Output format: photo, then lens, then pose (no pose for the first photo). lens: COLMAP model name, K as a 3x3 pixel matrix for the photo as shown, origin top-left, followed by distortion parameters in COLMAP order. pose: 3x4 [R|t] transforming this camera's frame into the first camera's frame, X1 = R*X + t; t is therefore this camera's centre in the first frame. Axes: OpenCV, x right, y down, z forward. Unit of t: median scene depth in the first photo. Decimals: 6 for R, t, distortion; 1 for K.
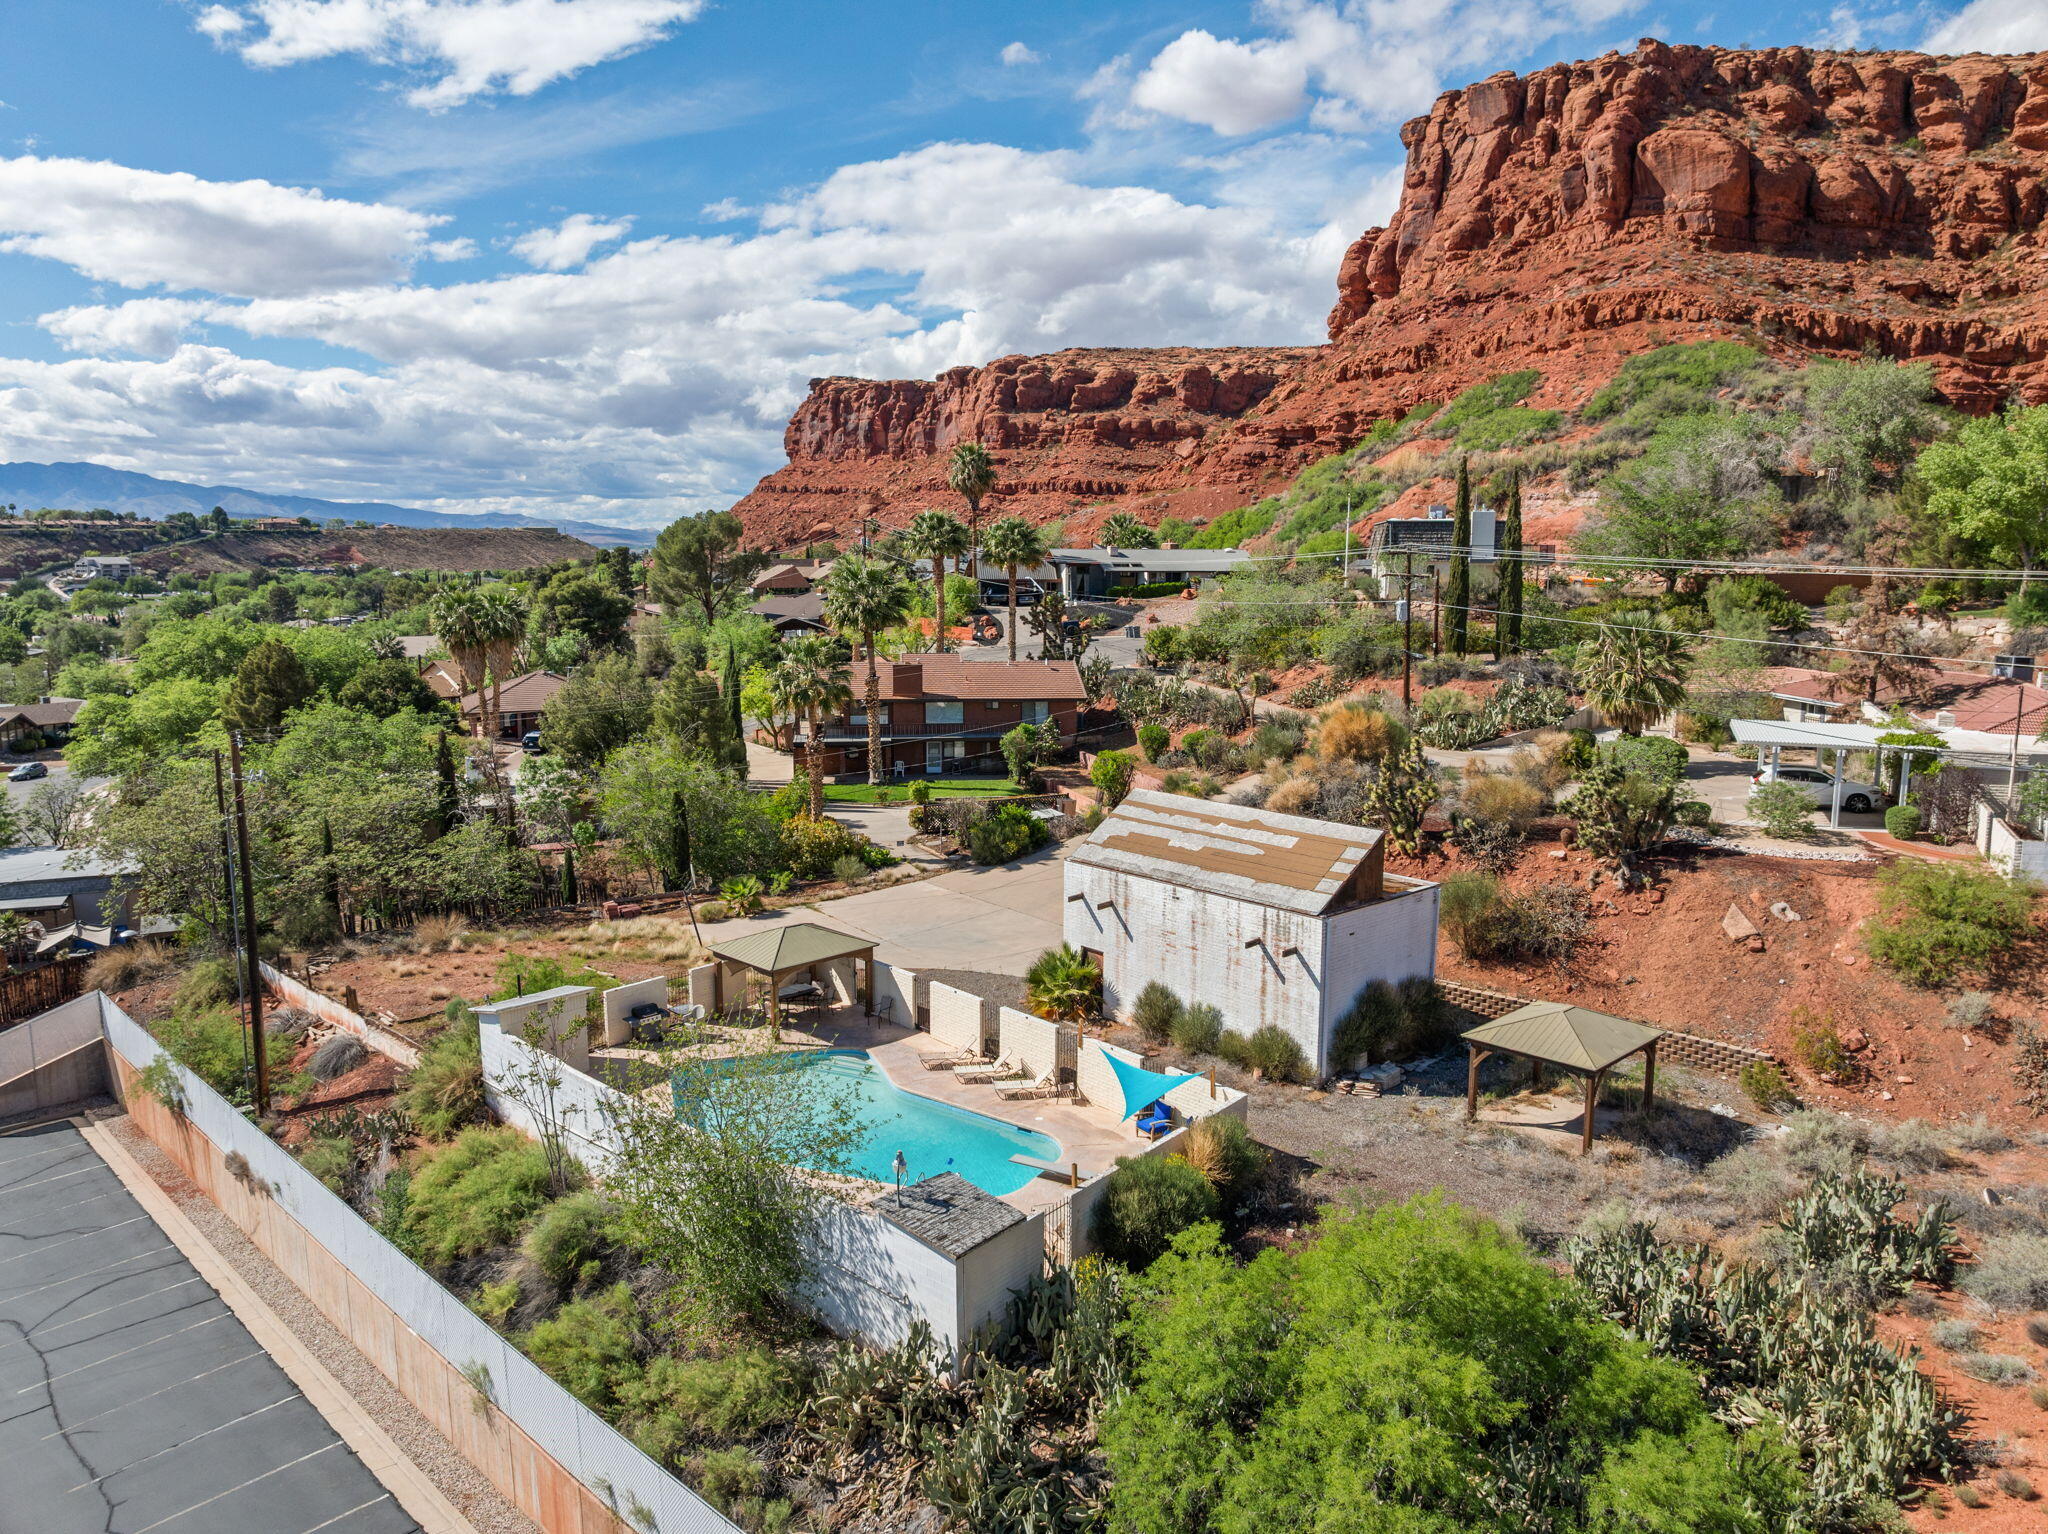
lens RADIAL K [[1454.8, 0, 1029.9], [0, 1454.8, 754.1], [0, 0, 1]] dist [-0.052669, 0.041484]
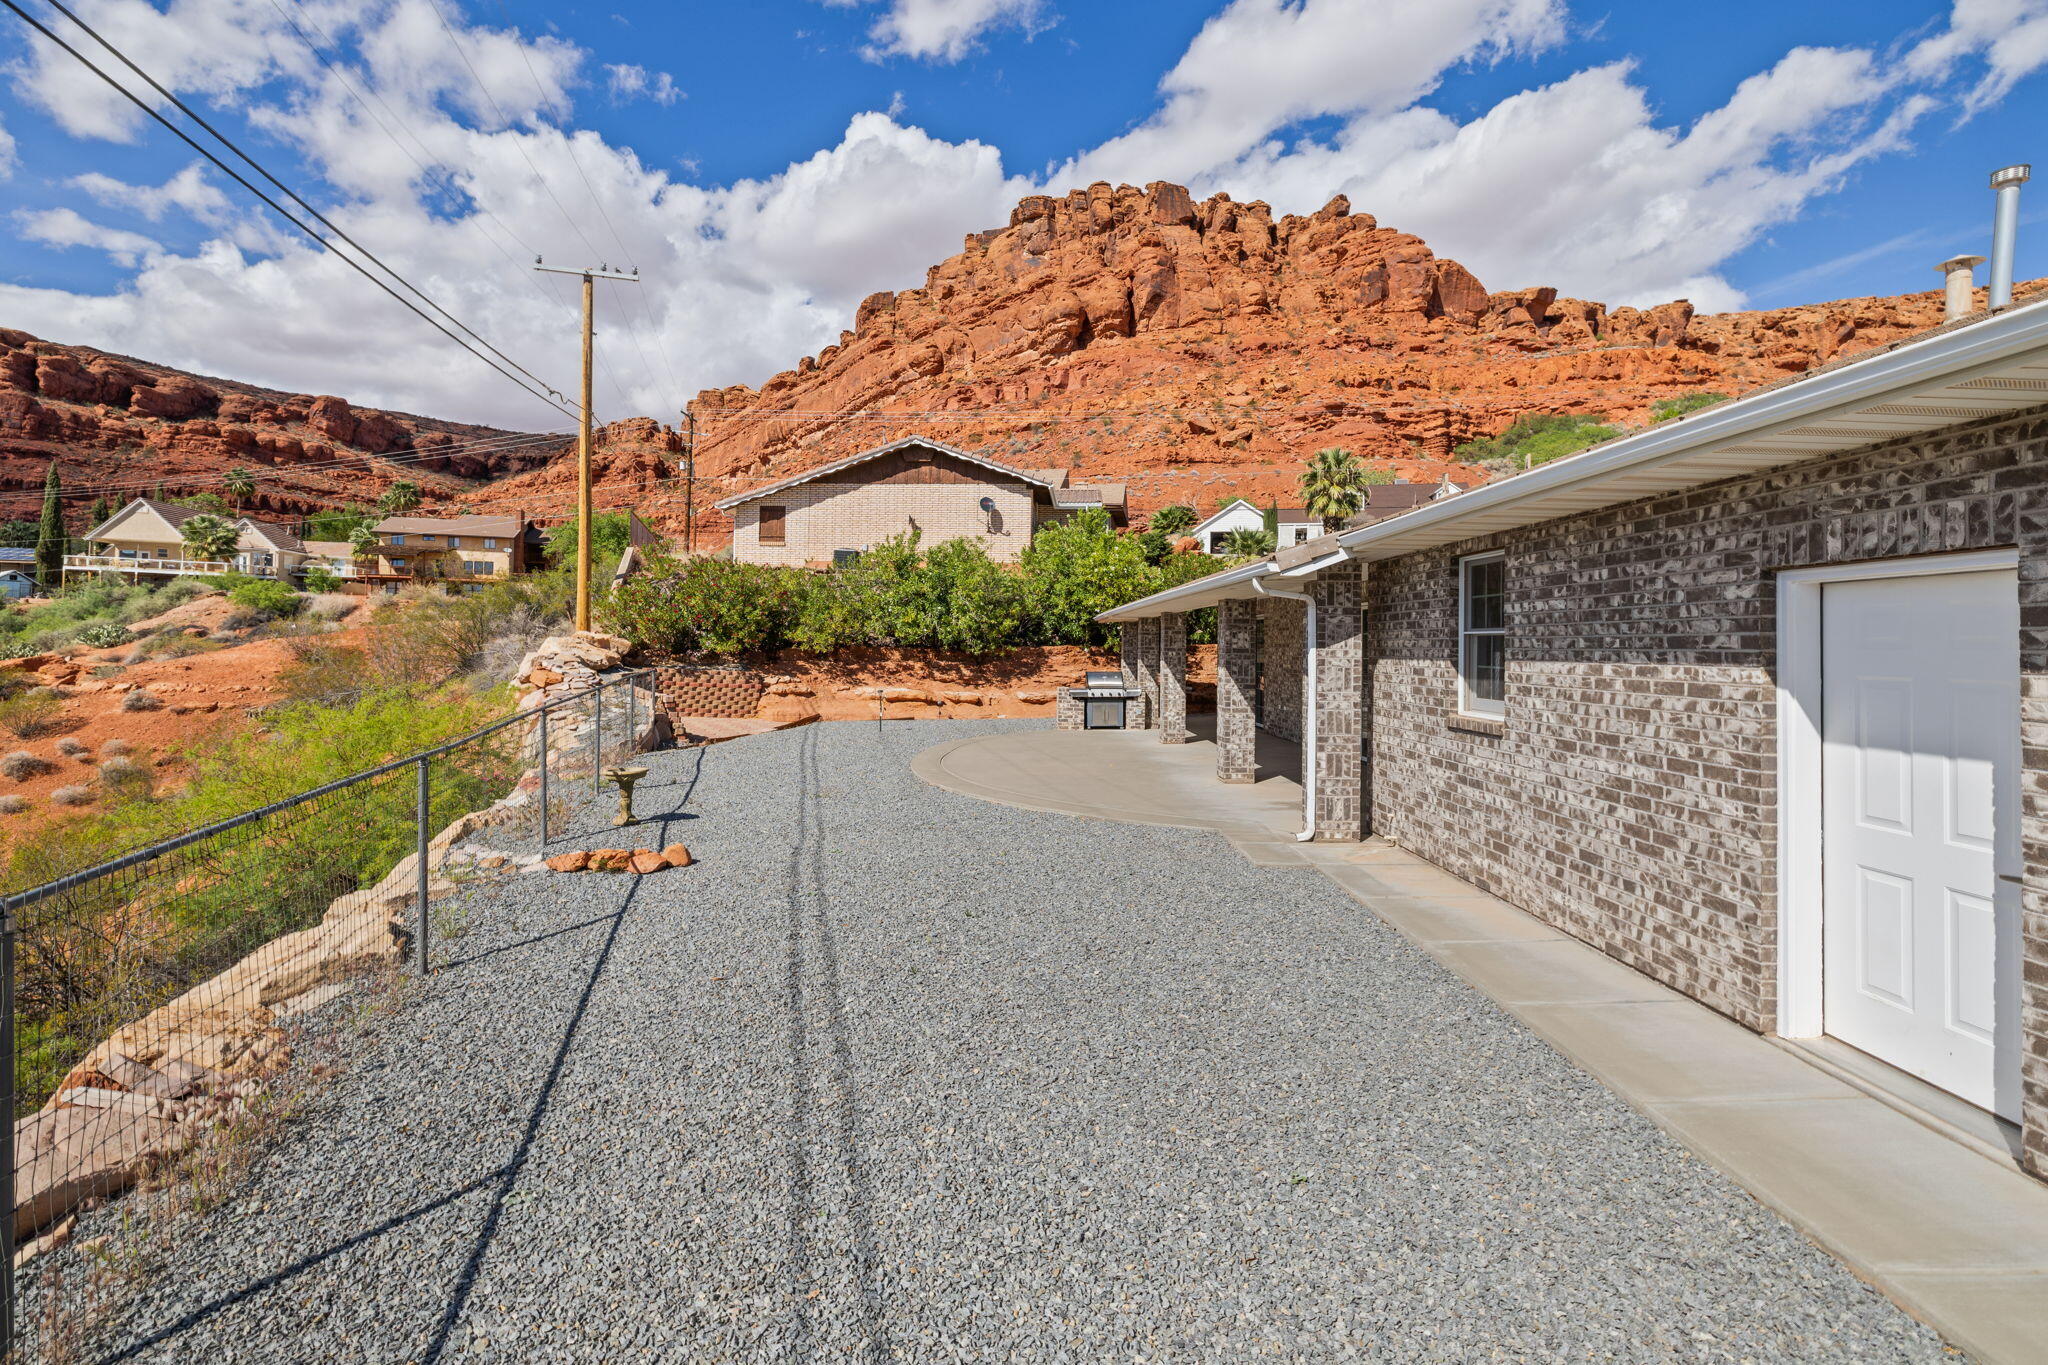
lens RADIAL K [[869.3, 0, 1009.9], [0, 869.3, 631.3], [0, 0, 1]] dist [0.001067, 0.000376]
pose [[0.482249, 0.019944, 0.875807, -0.746500], [0.105075, 0.991207, -0.080429, -0.112424], [-0.869710, 0.130812, 0.475912, 1.646460]]
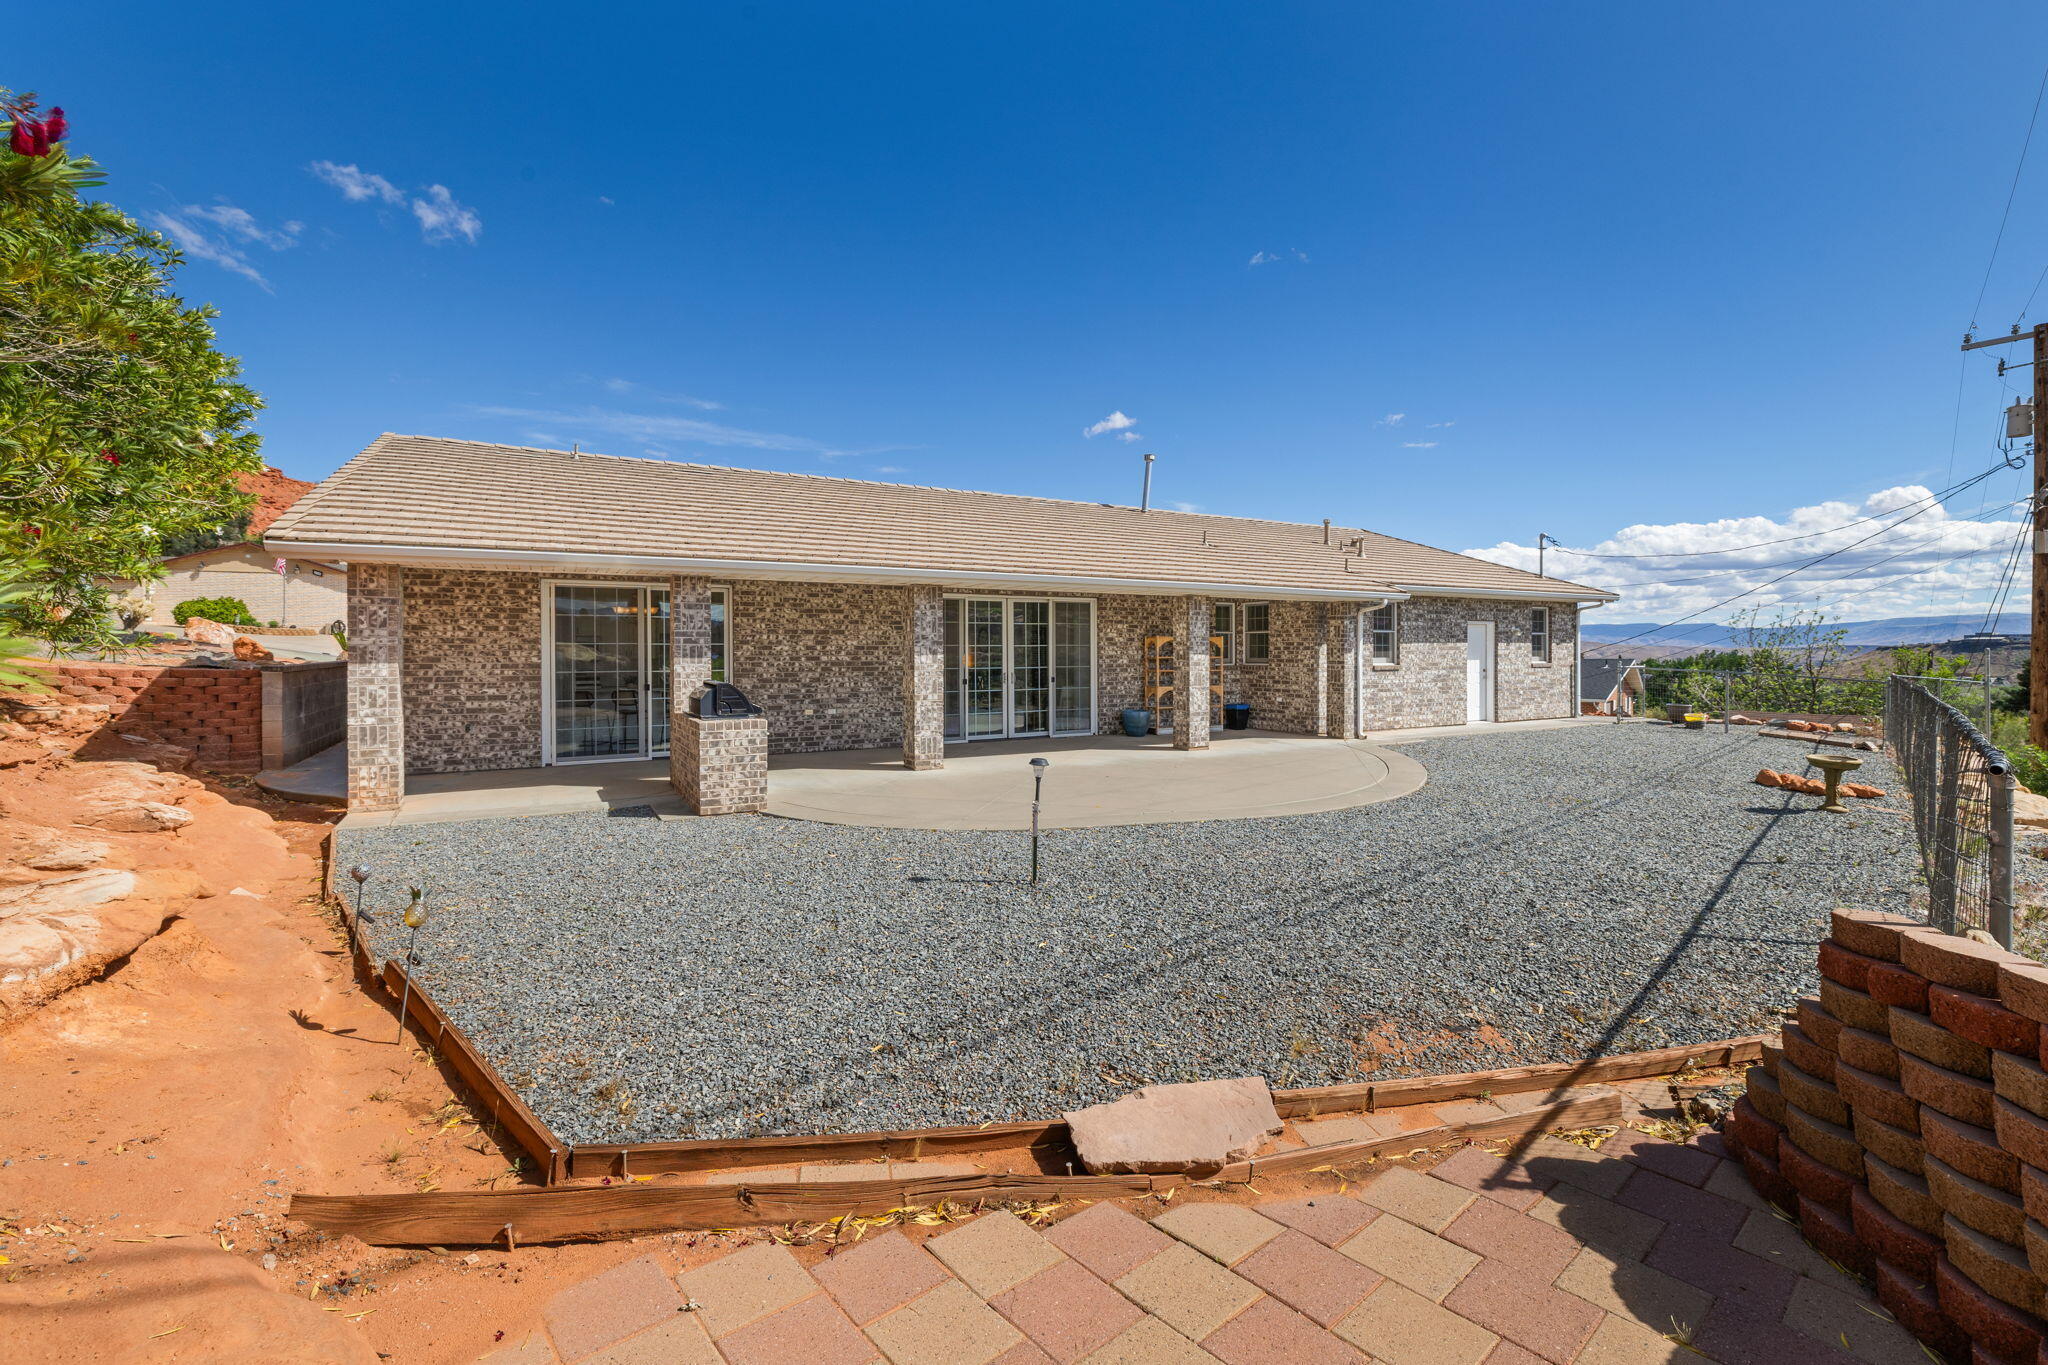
lens RADIAL K [[854.5, 0, 1013.5], [0, 854.5, 669.6], [0, 0, 1]] dist [0.000409, 0.000512]
pose [[-0.999950, 0.004295, 0.009074, -0.637773], [0.005616, 0.988508, 0.151064, -0.127127], [-0.008321, 0.151108, -0.988482, 1.770724]]
